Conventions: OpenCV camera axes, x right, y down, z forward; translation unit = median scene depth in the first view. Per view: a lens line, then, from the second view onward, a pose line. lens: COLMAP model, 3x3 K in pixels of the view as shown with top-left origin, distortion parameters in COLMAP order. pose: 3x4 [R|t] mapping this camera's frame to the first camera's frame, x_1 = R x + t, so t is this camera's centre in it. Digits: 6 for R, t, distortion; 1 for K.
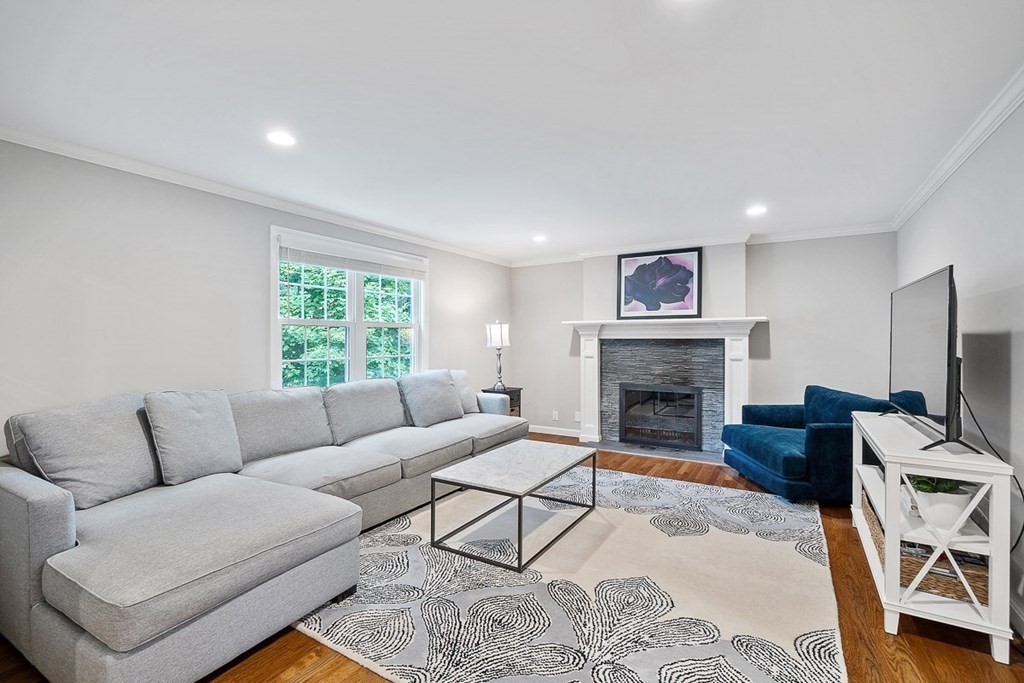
lens RADIAL K [[478.8, 0, 493.1], [0, 478.8, 340.8], [0, 0, 1]] dist [0.002429, 0.000152]
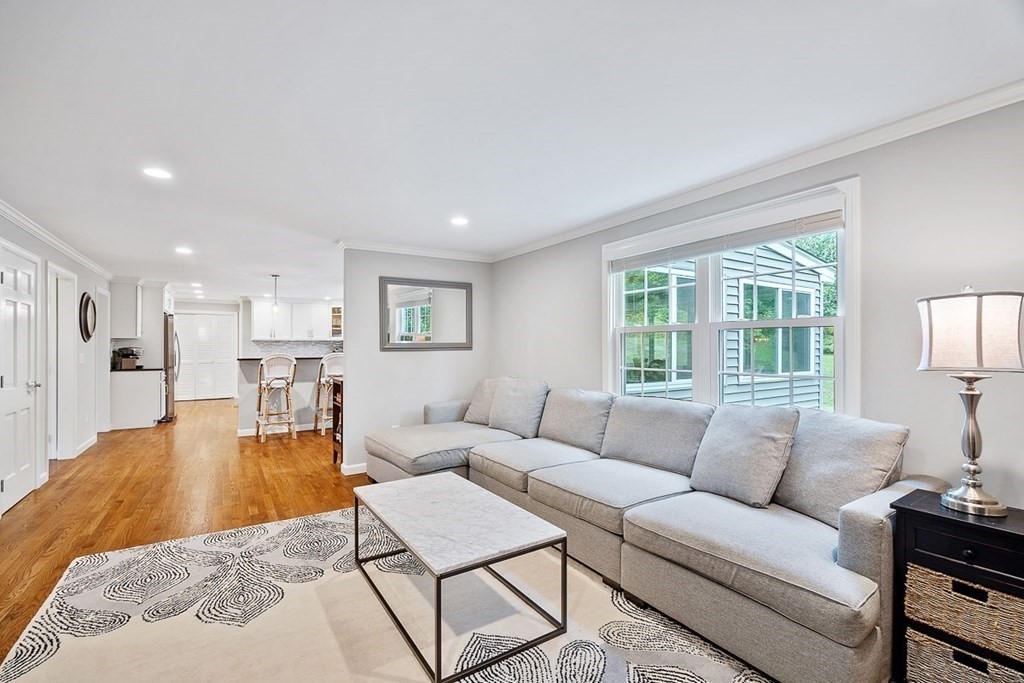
lens RADIAL K [[448.8, 0, 495.1], [0, 448.8, 341.5], [0, 0, 1]] dist [-0.000158, 0.000201]
pose [[-0.438297, -0.010662, -0.898767, 0.774321], [-0.004189, 0.999943, -0.009820, -0.005988], [0.898820, -0.000539, -0.438317, 1.605900]]
